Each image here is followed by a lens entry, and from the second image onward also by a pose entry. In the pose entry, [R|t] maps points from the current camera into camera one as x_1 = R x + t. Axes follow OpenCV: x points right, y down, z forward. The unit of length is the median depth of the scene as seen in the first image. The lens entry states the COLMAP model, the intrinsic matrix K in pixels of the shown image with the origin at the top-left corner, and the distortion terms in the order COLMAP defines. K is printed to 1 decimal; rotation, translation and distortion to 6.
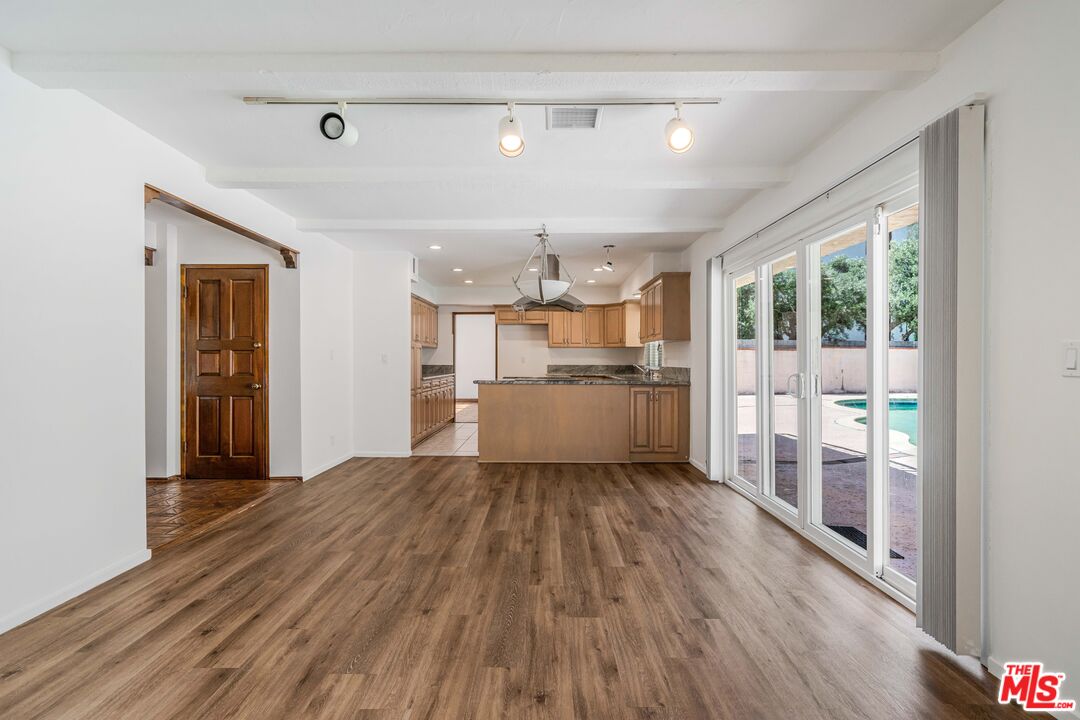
lens RADIAL K [[505.6, 0, 540.2], [0, 505.6, 362.4], [0, 0, 1]] dist [-0.001292, -0.000110]
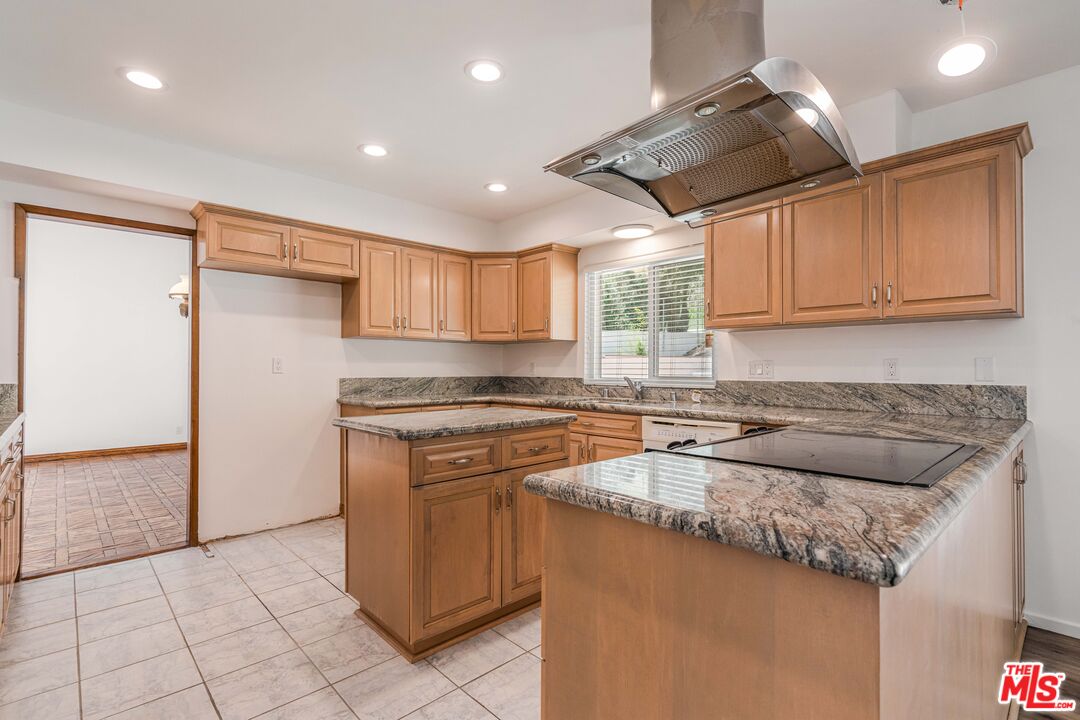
lens RADIAL K [[505.6, 0, 540.2], [0, 505.6, 362.4], [0, 0, 1]] dist [-0.001292, -0.000110]
pose [[0.718677, 0.006968, 0.695310, -0.160740], [0.001429, 0.999933, -0.011498, -0.003272], [-0.695343, 0.009257, 0.718618, 0.590453]]
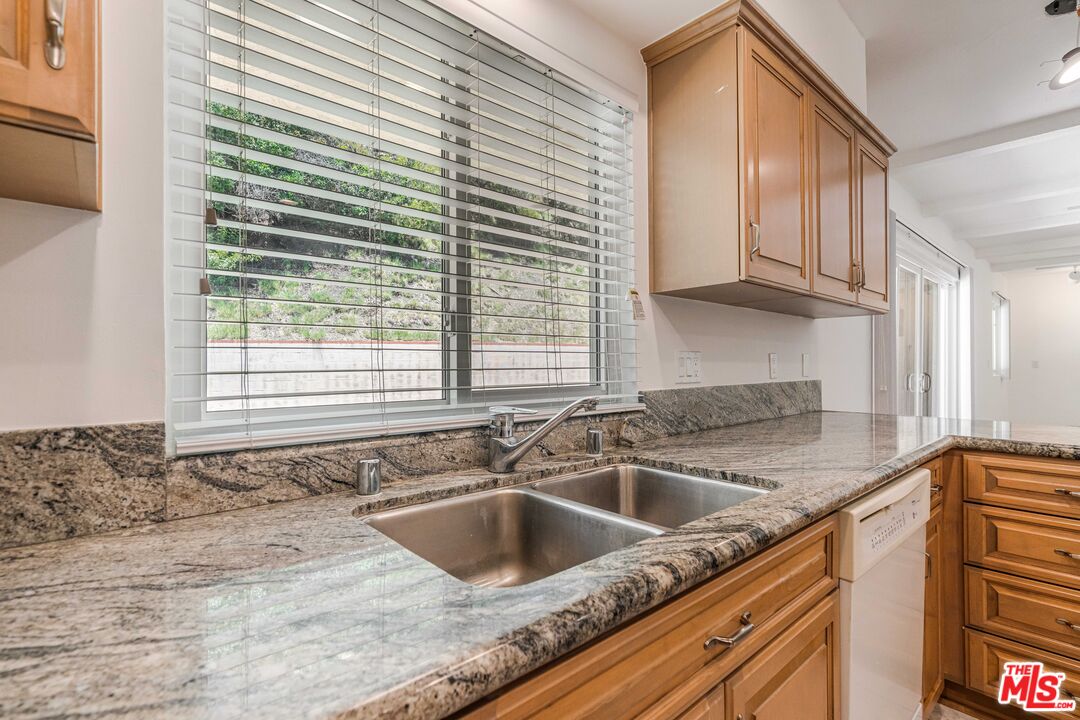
lens RADIAL K [[505.6, 0, 540.2], [0, 505.6, 362.4], [0, 0, 1]] dist [-0.001292, -0.000110]
pose [[-0.676431, 0.005270, 0.736487, 0.077551], [0.005987, 0.999981, -0.001657, -0.004180], [-0.736481, 0.003289, -0.676450, 0.899983]]
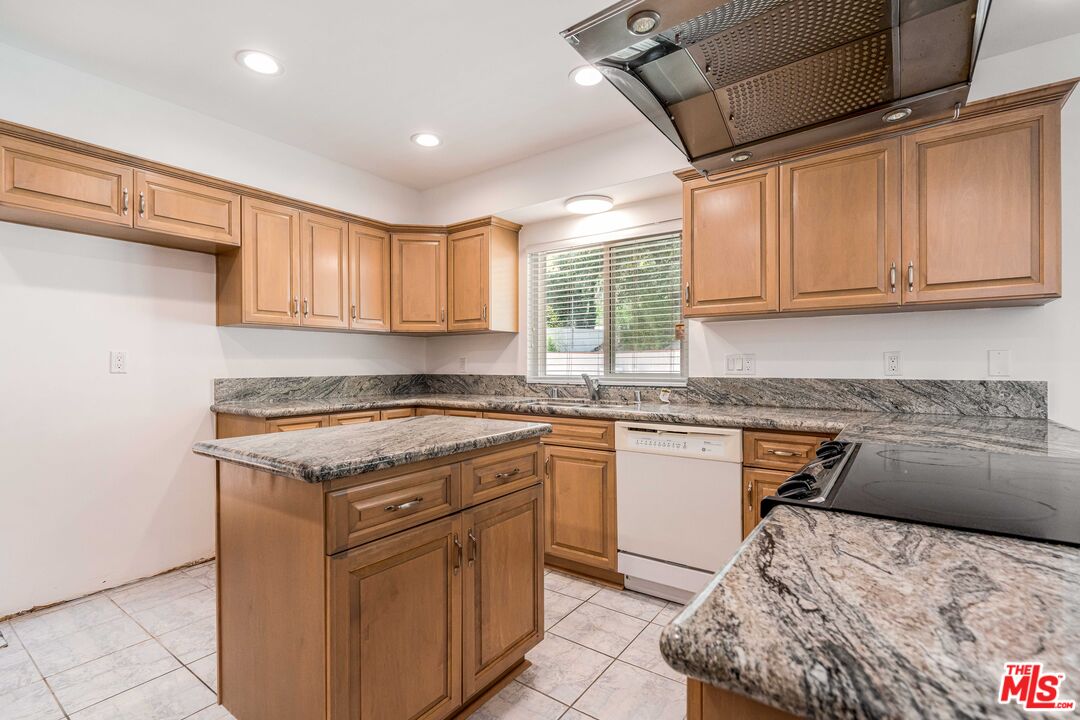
lens RADIAL K [[495.6, 0, 540.4], [0, 495.6, 364.6], [0, 0, 1]] dist [-0.001580, 0.000504]
pose [[0.573928, -0.004173, 0.818895, -0.126399], [0.006235, 0.999980, 0.000726, -0.003151], [-0.818882, 0.004690, 0.573942, 0.659629]]
